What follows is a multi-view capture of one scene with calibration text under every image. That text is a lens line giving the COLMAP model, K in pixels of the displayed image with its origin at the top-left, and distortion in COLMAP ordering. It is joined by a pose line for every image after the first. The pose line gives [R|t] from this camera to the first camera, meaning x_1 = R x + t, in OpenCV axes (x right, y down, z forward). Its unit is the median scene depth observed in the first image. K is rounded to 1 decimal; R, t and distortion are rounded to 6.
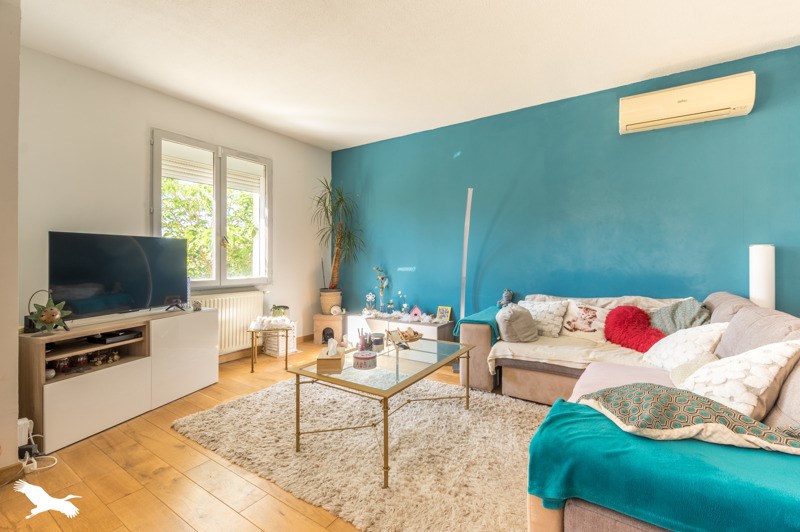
lens RADIAL K [[348.4, 0, 399.5], [0, 348.4, 259.8], [0, 0, 1]] dist [0.002459, -0.000389]
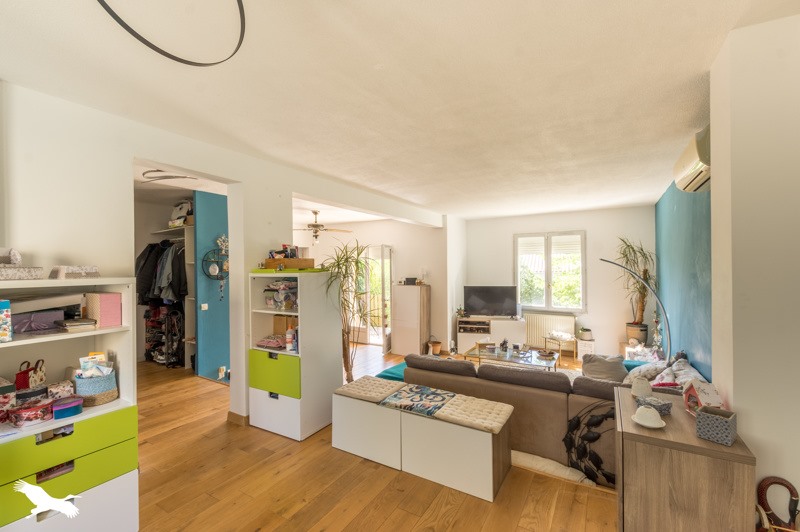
lens RADIAL K [[348.4, 0, 400.1], [0, 348.4, 265.2], [0, 0, 1]] dist [0.002459, -0.000389]
pose [[0.050217, 0.005310, -0.998724, 1.325131], [0.001394, 0.999985, 0.005387, -0.179293], [0.998737, -0.001663, 0.050208, 0.160813]]
